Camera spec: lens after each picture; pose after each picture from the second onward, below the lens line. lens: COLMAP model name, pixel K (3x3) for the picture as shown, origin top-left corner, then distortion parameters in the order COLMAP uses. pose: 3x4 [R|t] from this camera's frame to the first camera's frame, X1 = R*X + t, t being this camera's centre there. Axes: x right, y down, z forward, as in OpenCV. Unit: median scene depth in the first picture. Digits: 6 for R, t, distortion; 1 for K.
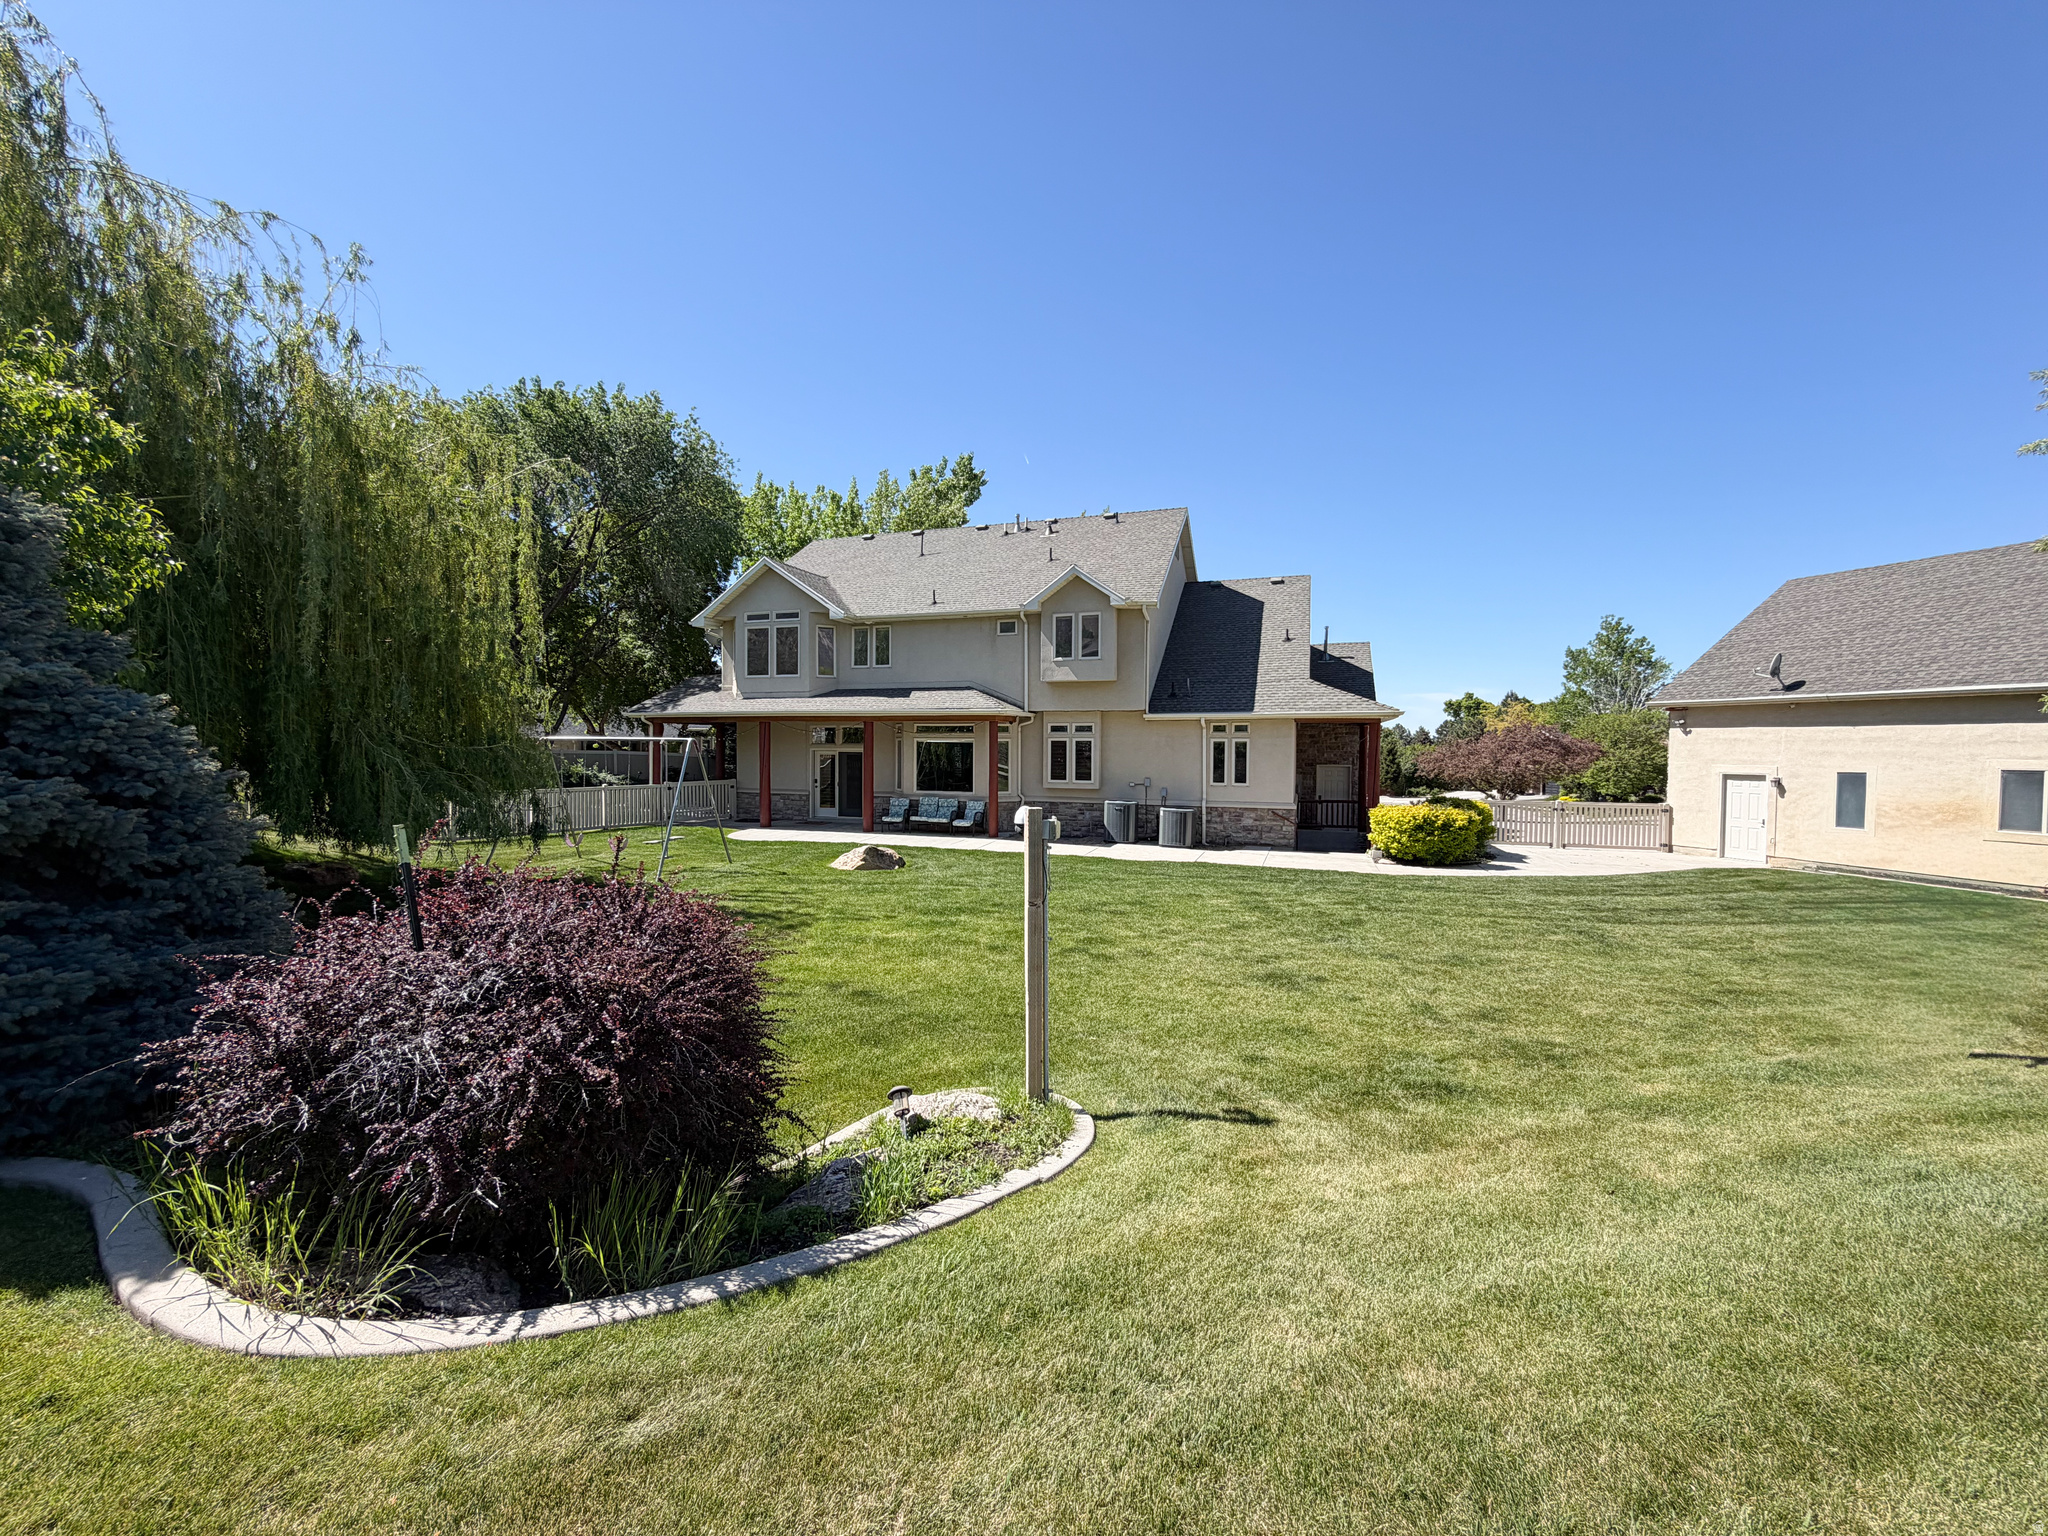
lens RADIAL K [[824.4, 0, 1025.2], [0, 824.4, 761.7], [0, 0, 1]] dist [0.002229, 0.000124]
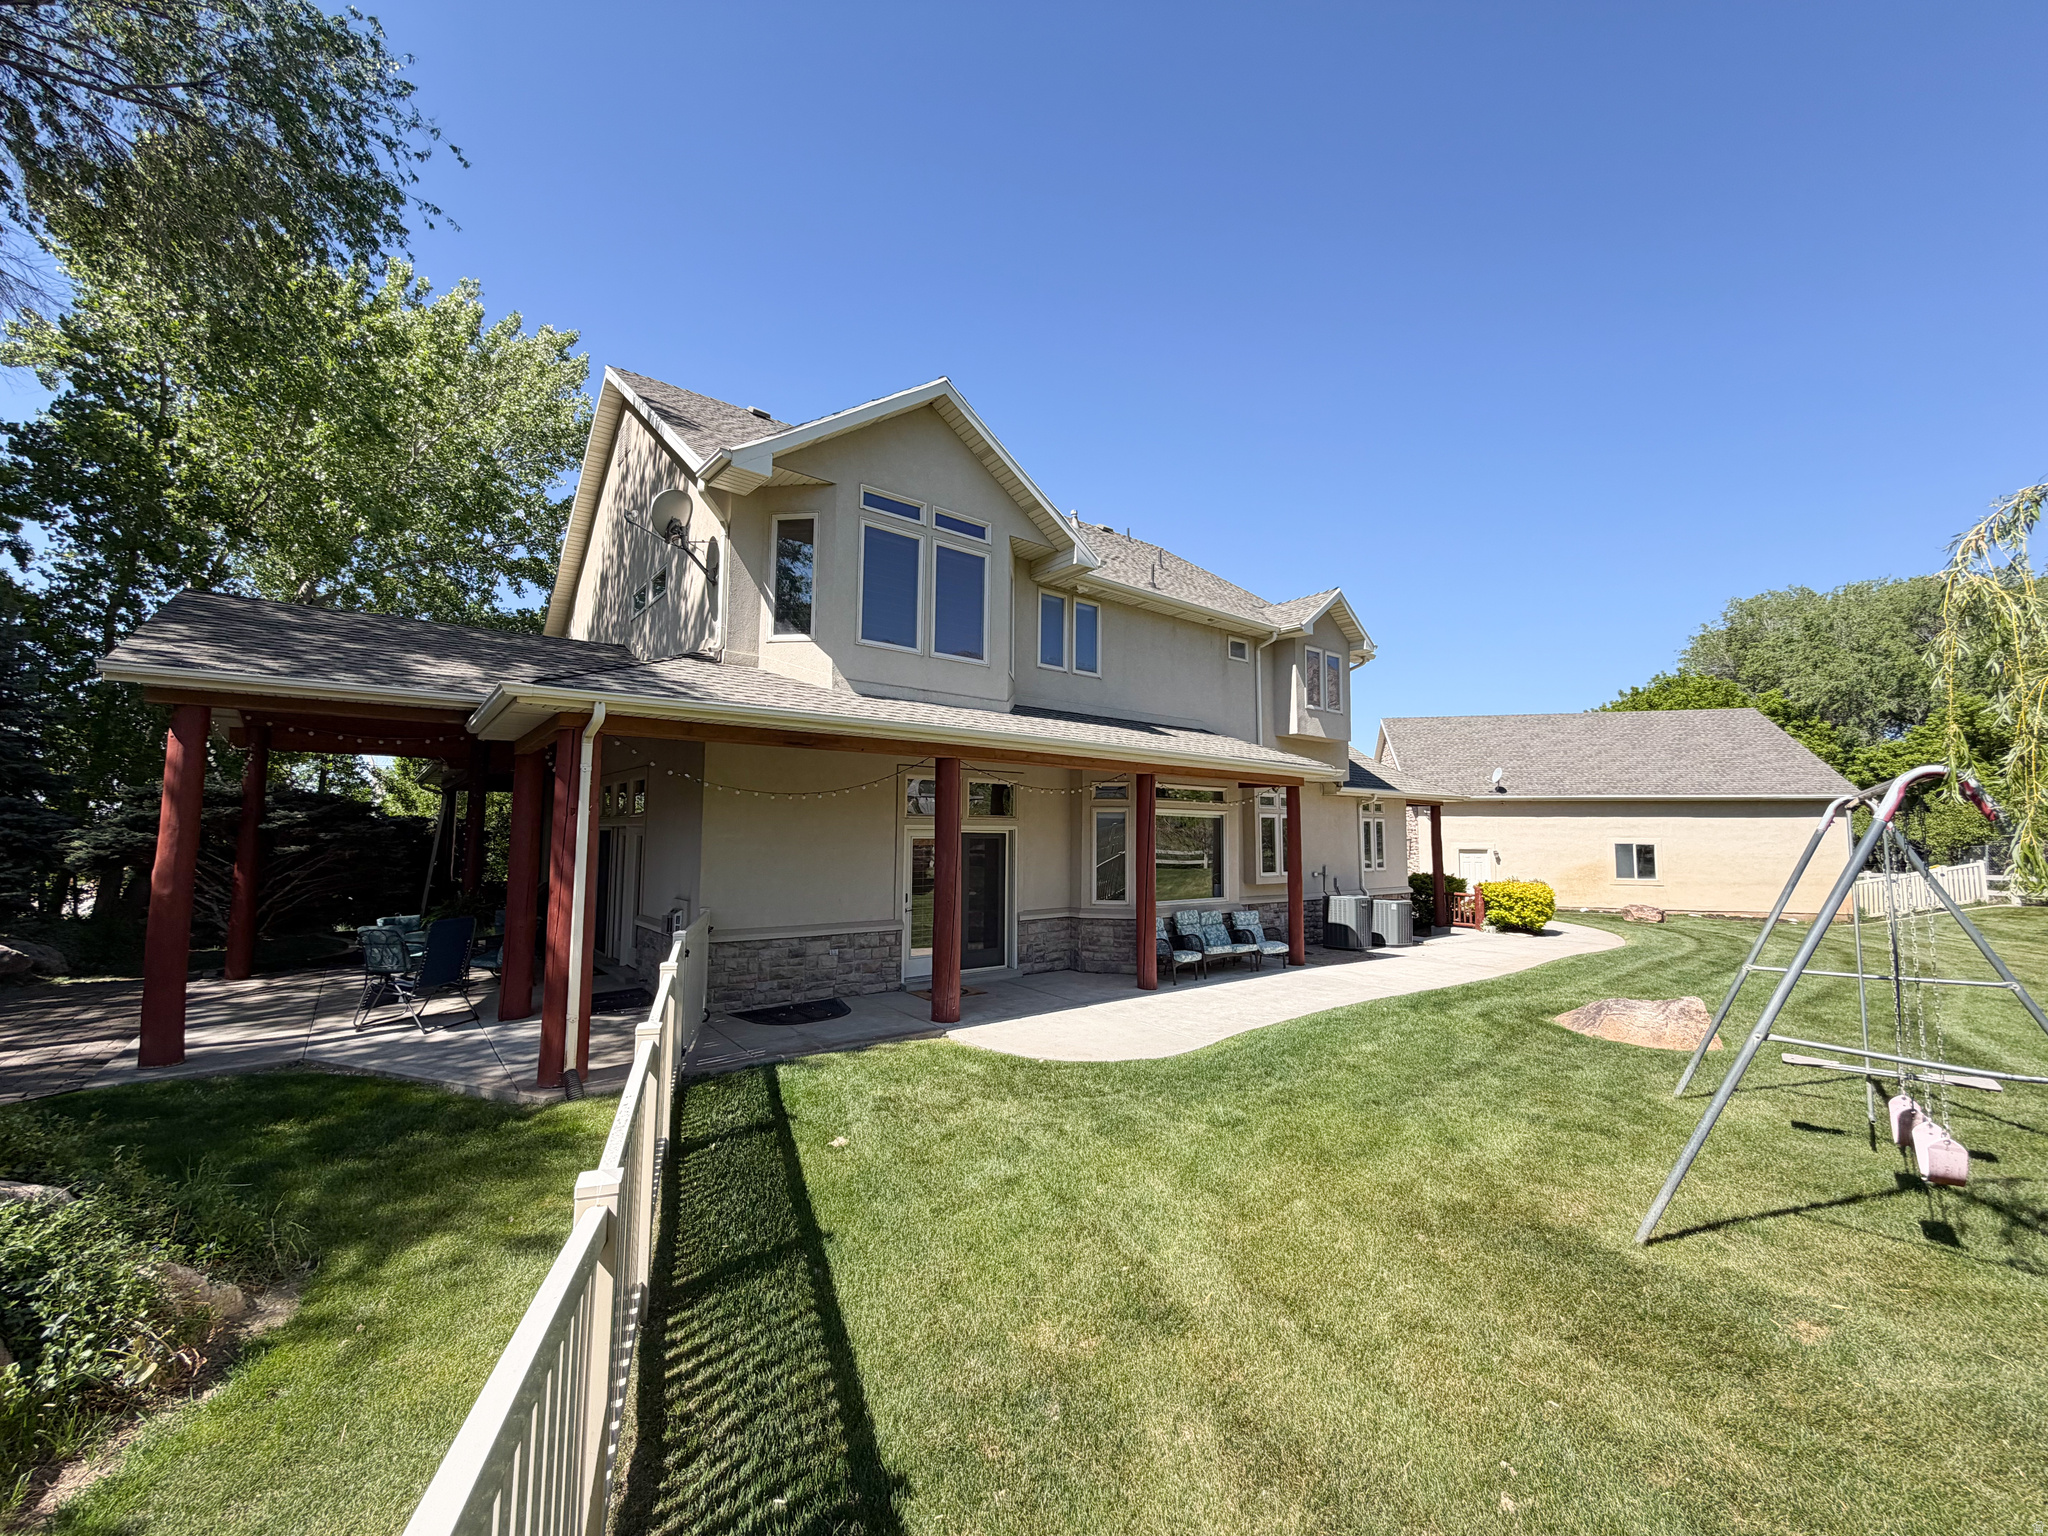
lens RADIAL K [[824.4, 0, 1026.0], [0, 824.4, 772.2], [0, 0, 1]] dist [0.002229, 0.000124]
pose [[0.530116, 0.065323, 0.845405, -0.680369], [0.016289, 0.996060, -0.087178, -0.005443], [-0.847769, 0.059985, 0.526963, 0.792054]]
